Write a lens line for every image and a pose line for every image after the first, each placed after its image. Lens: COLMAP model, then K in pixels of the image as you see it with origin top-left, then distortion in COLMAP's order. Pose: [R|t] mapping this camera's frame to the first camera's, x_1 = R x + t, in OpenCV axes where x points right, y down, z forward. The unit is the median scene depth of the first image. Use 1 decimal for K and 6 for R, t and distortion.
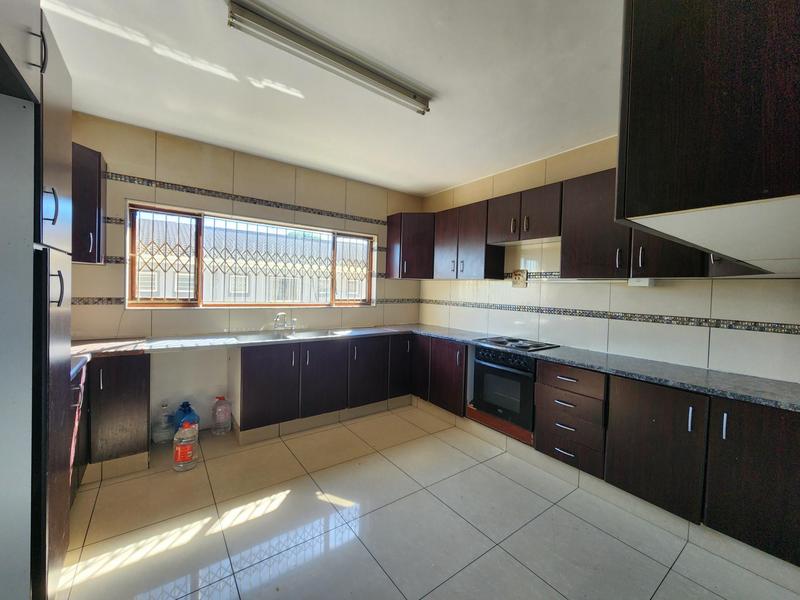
lens RADIAL K [[327.2, 0, 398.5], [0, 327.2, 295.6], [0, 0, 1]] dist [0.000703, 0.000438]
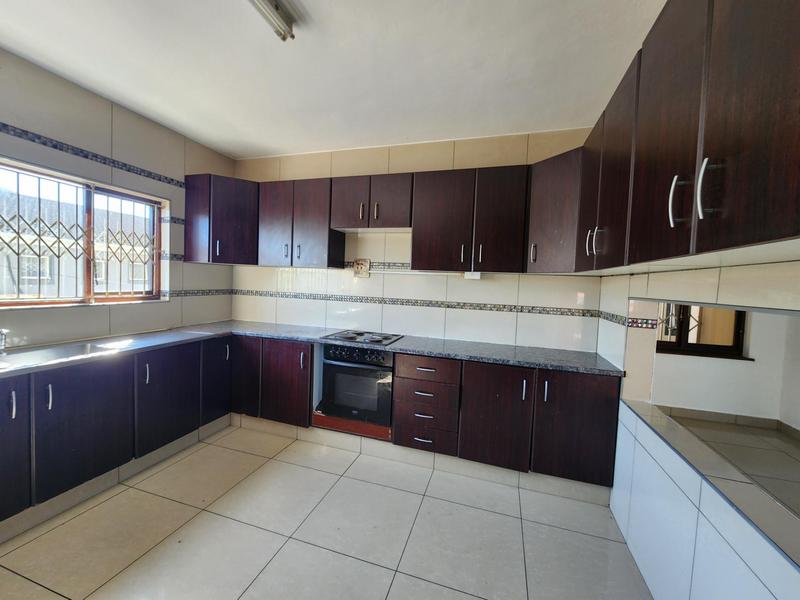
lens RADIAL K [[327.2, 0, 398.5], [0, 327.2, 295.6], [0, 0, 1]] dist [0.000703, 0.000438]
pose [[0.807154, -0.022194, 0.589924, -0.107275], [-0.003349, 0.999105, 0.042171, -0.012825], [-0.590332, -0.036014, 0.806357, 0.165196]]
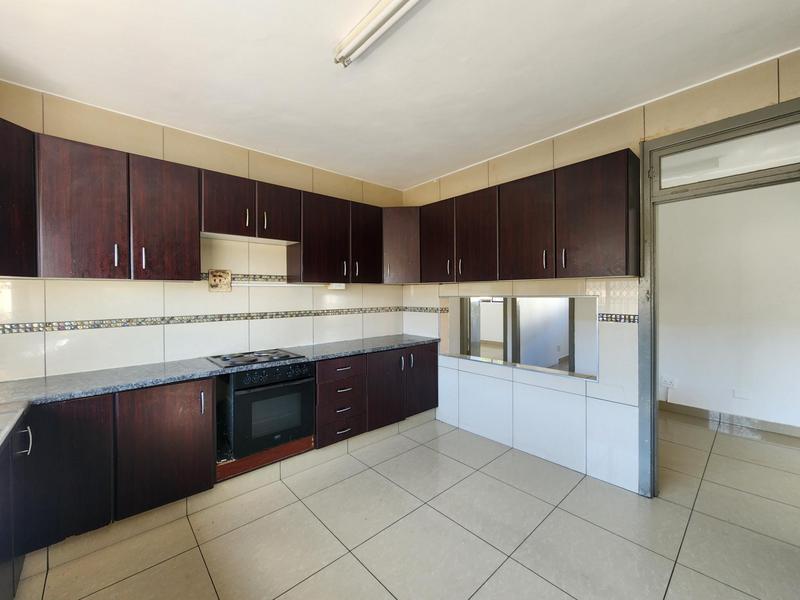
lens RADIAL K [[327.2, 0, 398.5], [0, 327.2, 295.6], [0, 0, 1]] dist [0.000703, 0.000438]
pose [[-0.101050, -0.032403, 0.994354, -0.471458], [0.029685, 0.998926, 0.035568, -0.030739], [-0.994438, 0.033112, -0.099979, 0.642245]]
